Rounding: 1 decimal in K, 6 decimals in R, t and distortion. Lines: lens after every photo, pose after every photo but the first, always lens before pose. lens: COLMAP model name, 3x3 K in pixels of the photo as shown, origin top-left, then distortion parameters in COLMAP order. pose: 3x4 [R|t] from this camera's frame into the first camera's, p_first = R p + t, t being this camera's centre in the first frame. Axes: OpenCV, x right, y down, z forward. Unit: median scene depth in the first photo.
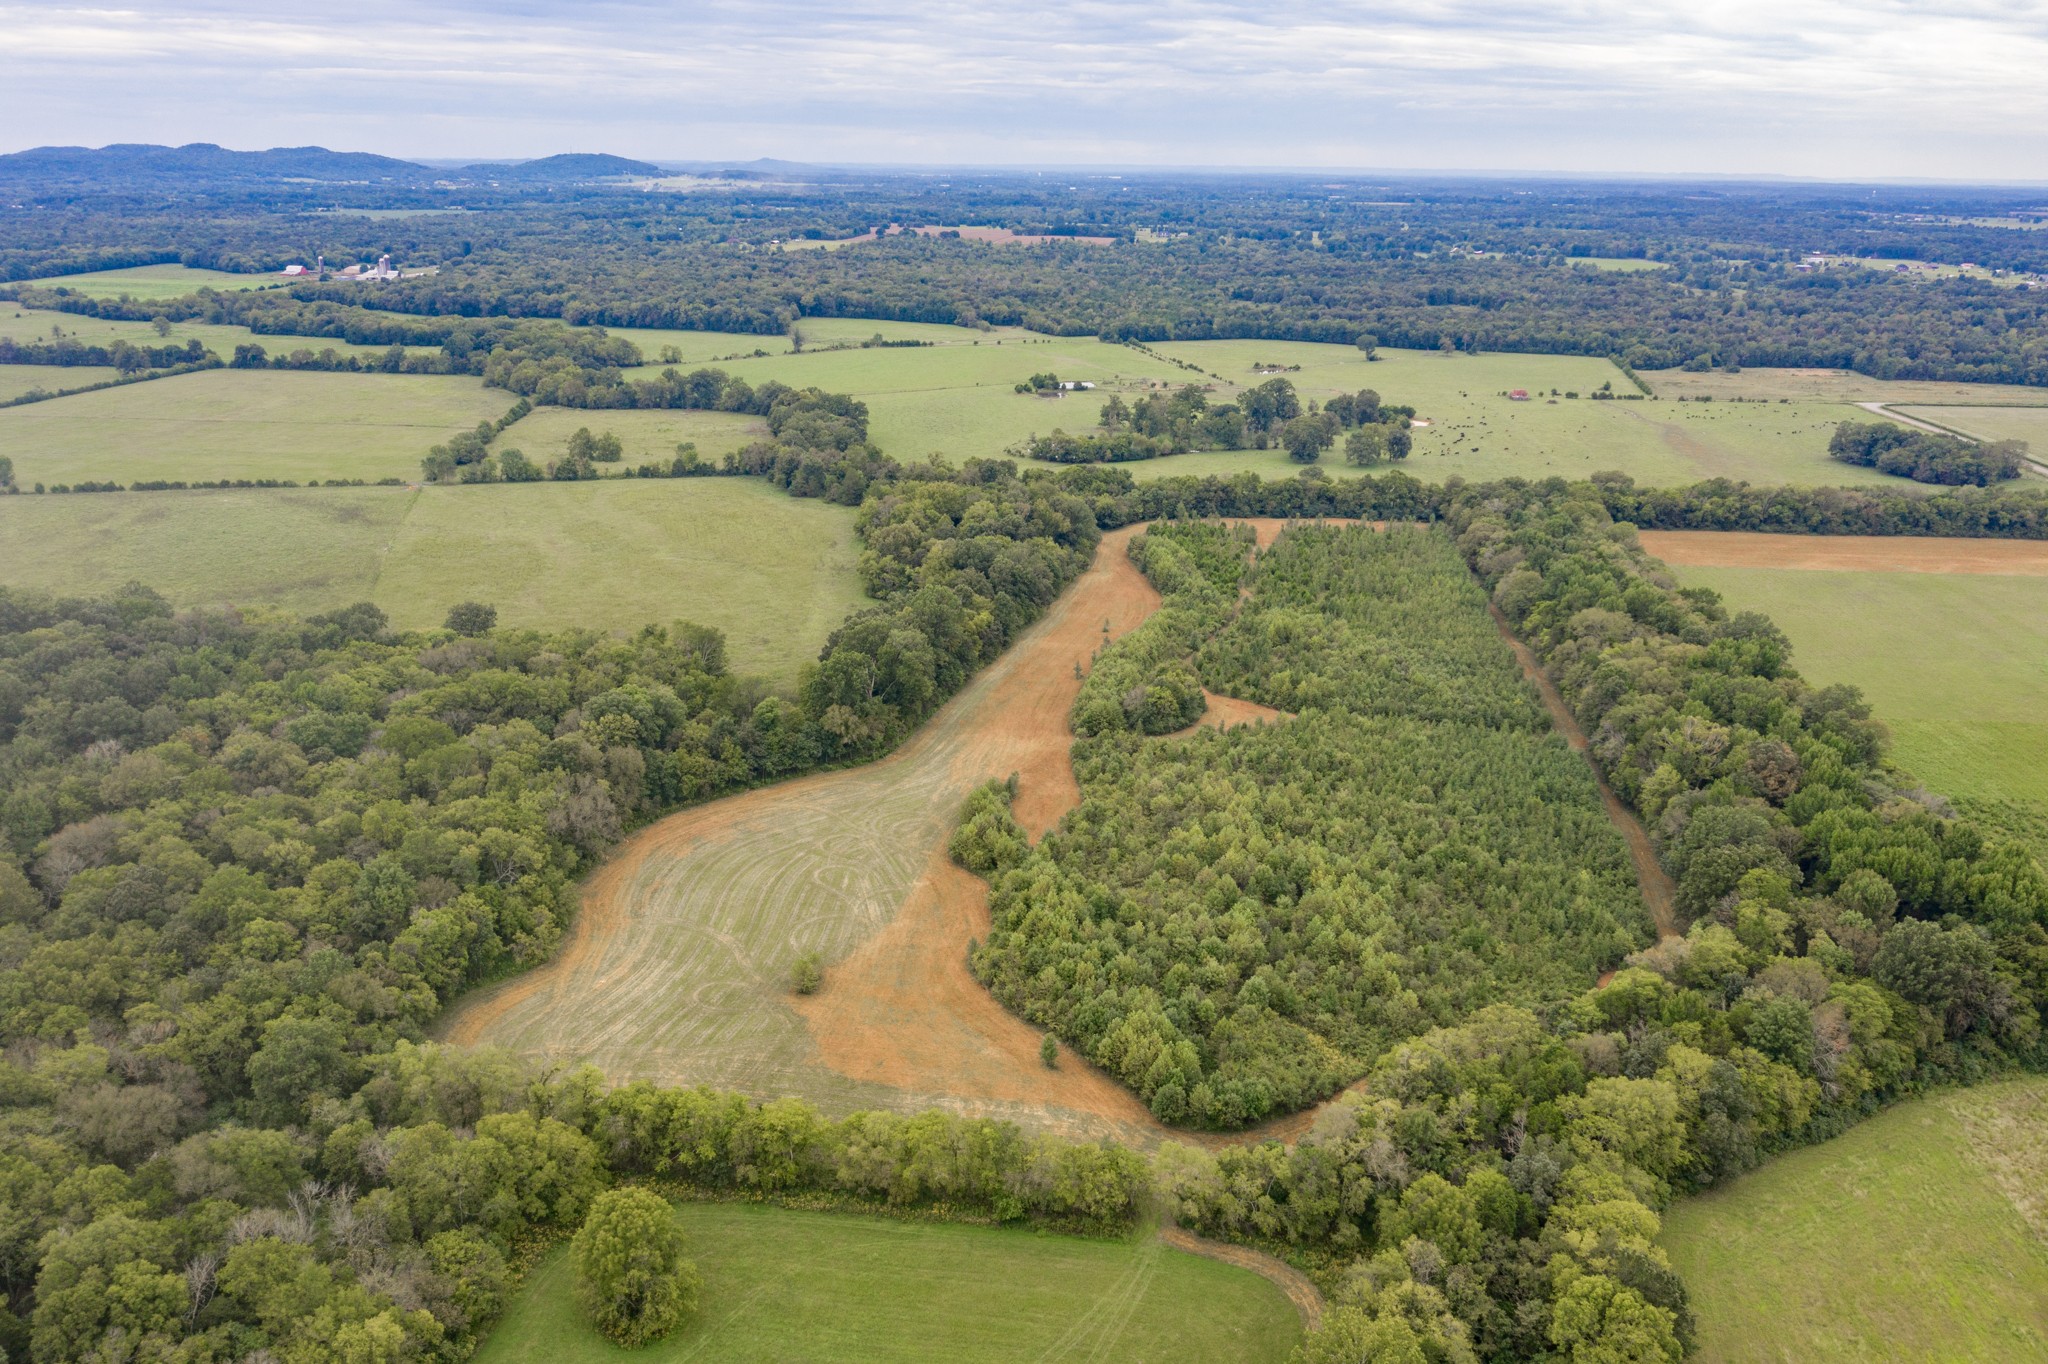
lens RADIAL K [[1597.8, 0, 1043.7], [0, 1597.8, 643.2], [0, 0, 1]] dist [-0.025343, 0.005242]
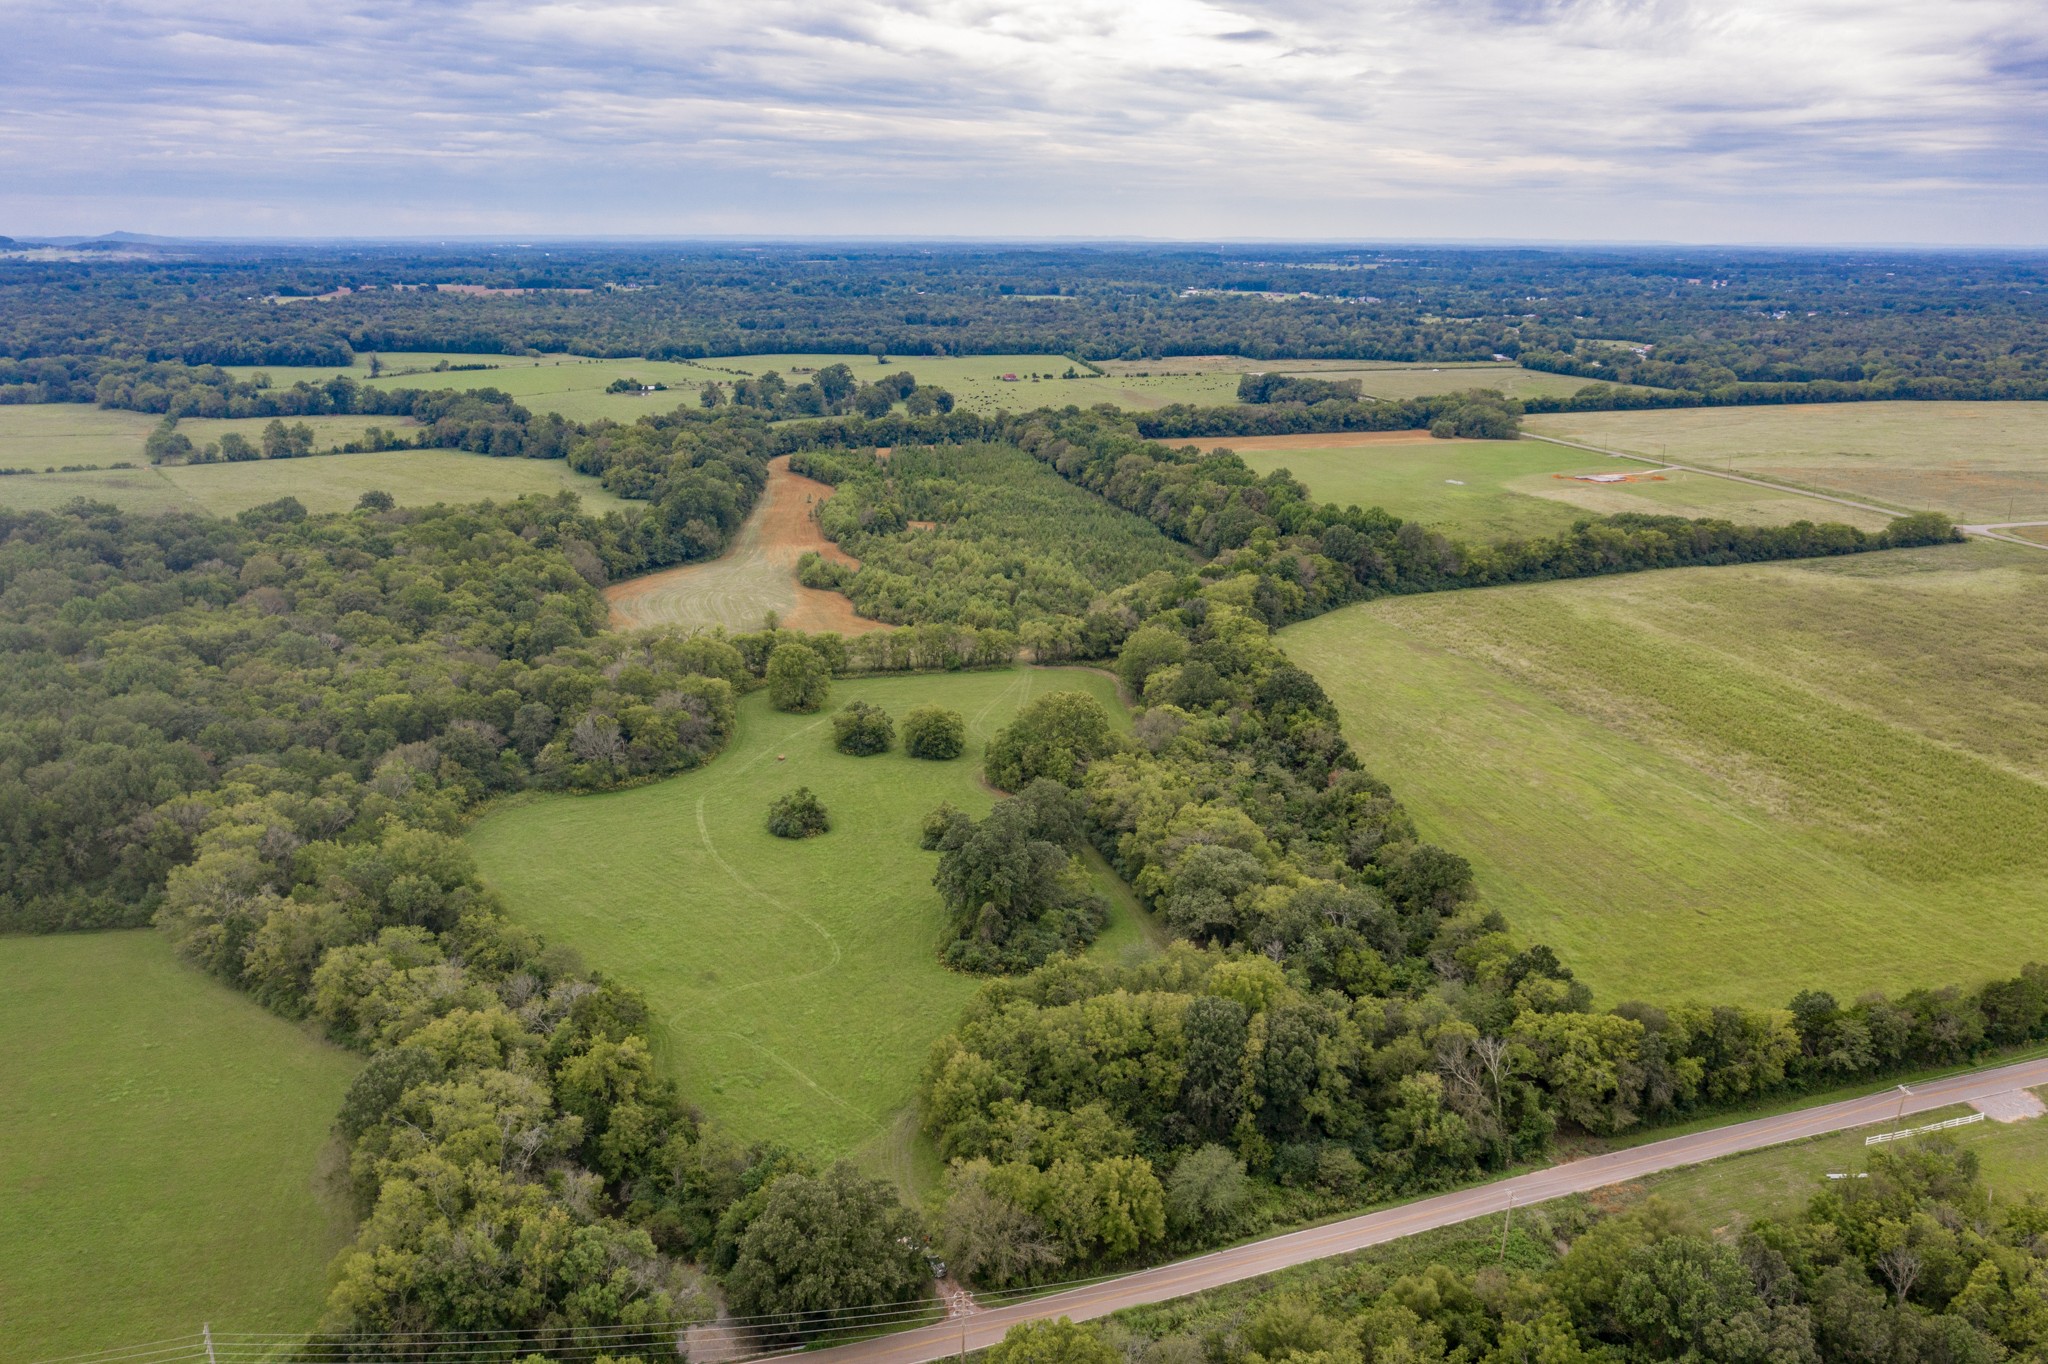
lens RADIAL K [[1617.4, 0, 1024.0], [0, 1617.4, 682.0], [0, 0, 1]] dist [-0.027394, 0.008299]
pose [[0.938504, -0.098751, 0.330846, -0.128247], [0.106228, 0.994331, -0.004546, 0.083441], [-0.328522, 0.039411, 0.943674, -0.196437]]
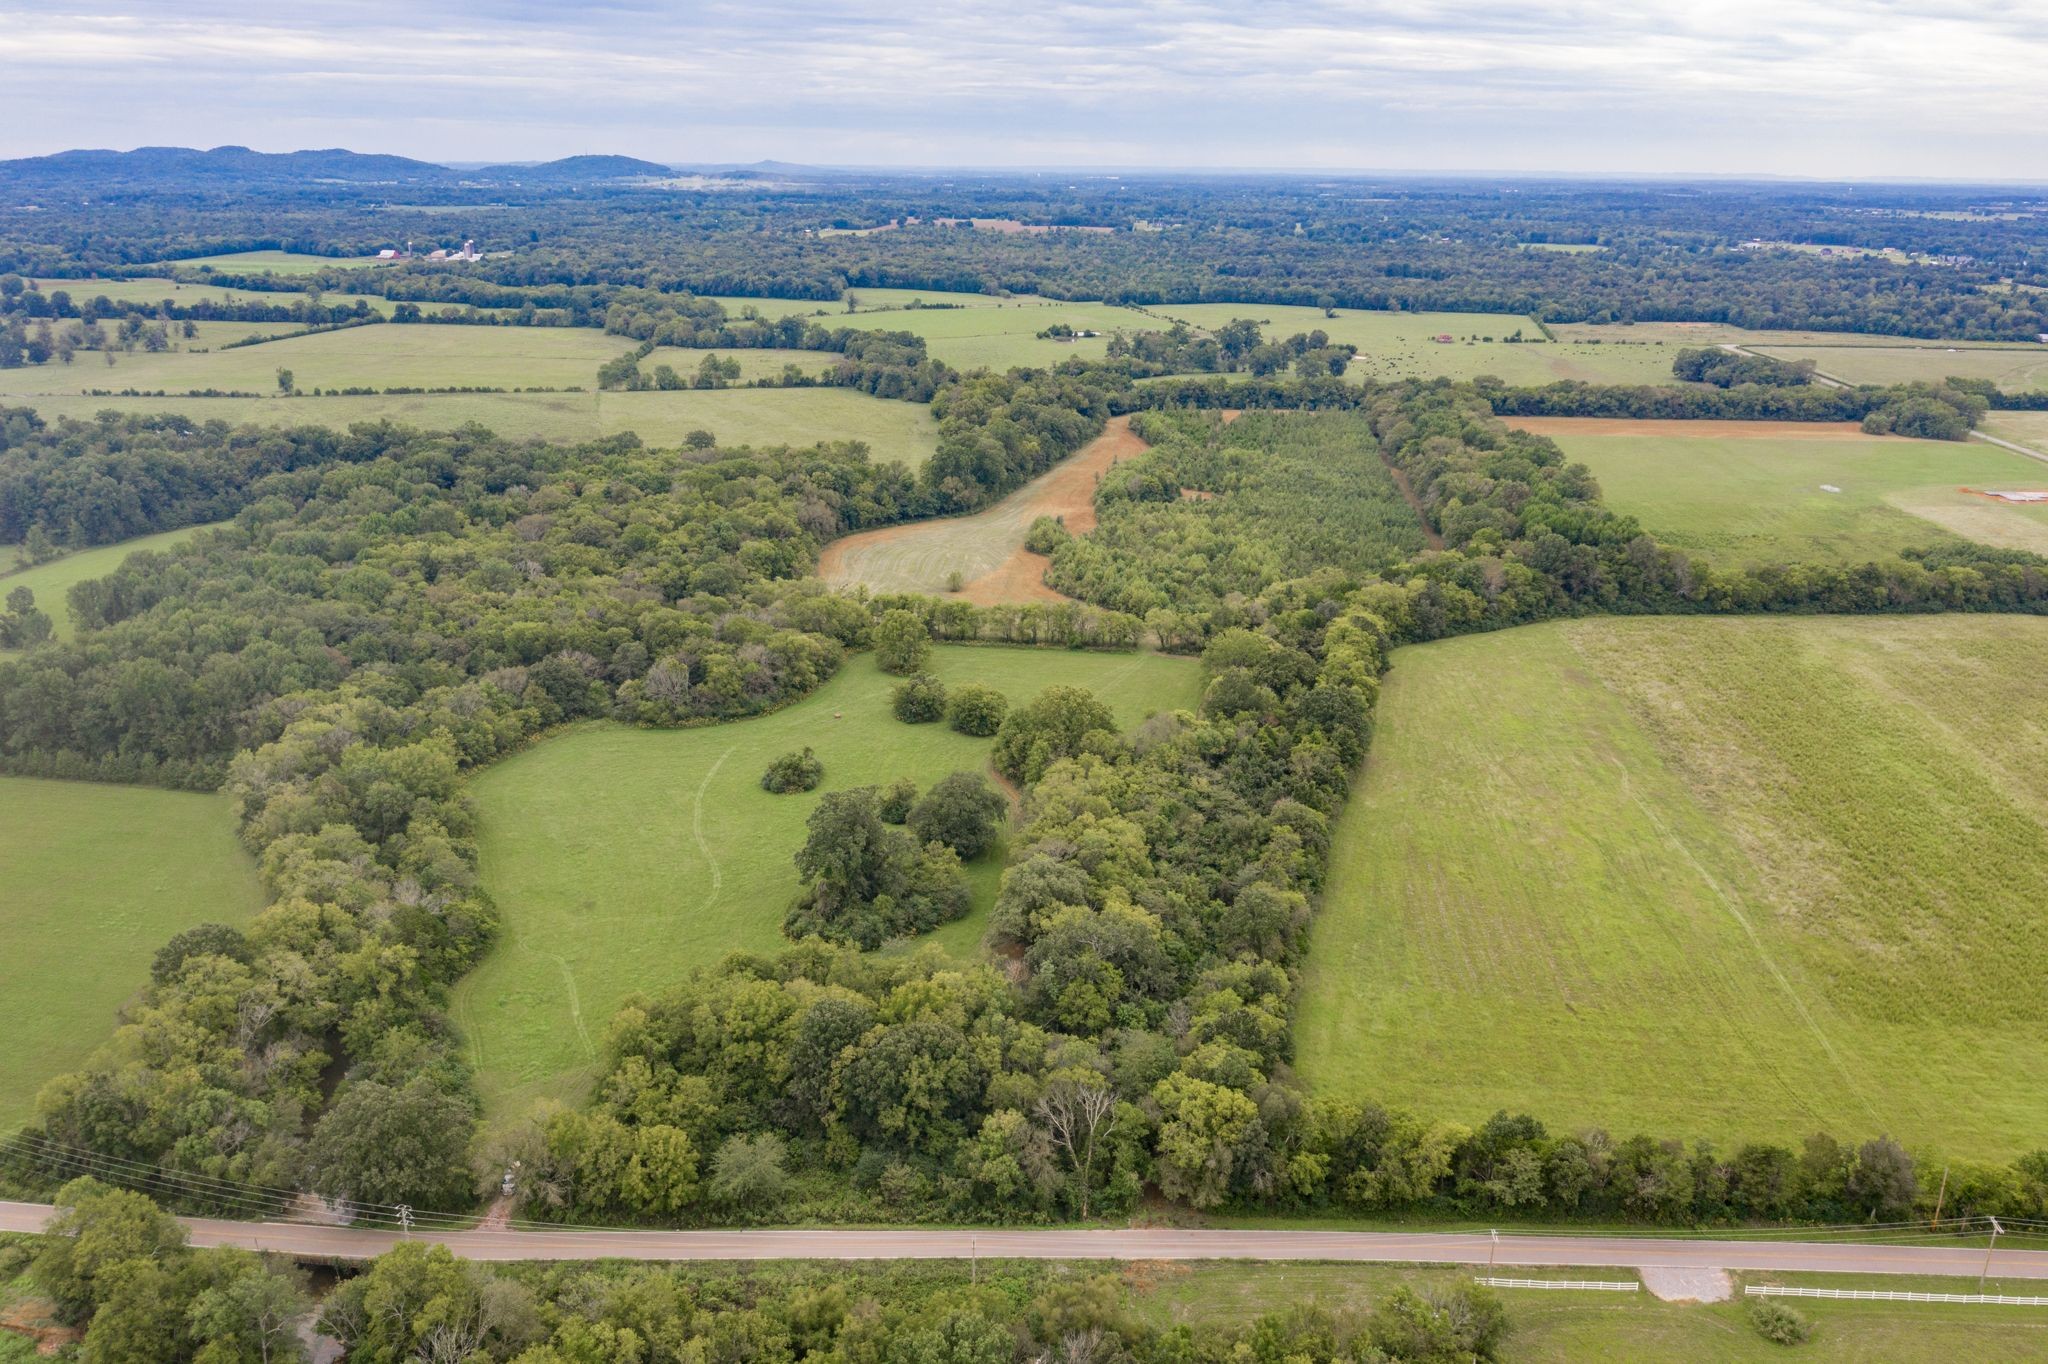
lens RADIAL K [[1617.4, 0, 1024.0], [0, 1617.4, 682.0], [0, 0, 1]] dist [-0.027394, 0.008299]
pose [[0.999957, 0.000419, -0.009299, -0.014190], [-0.000264, 0.999861, 0.016661, 0.078256], [0.009305, -0.016658, 0.999818, -0.226140]]
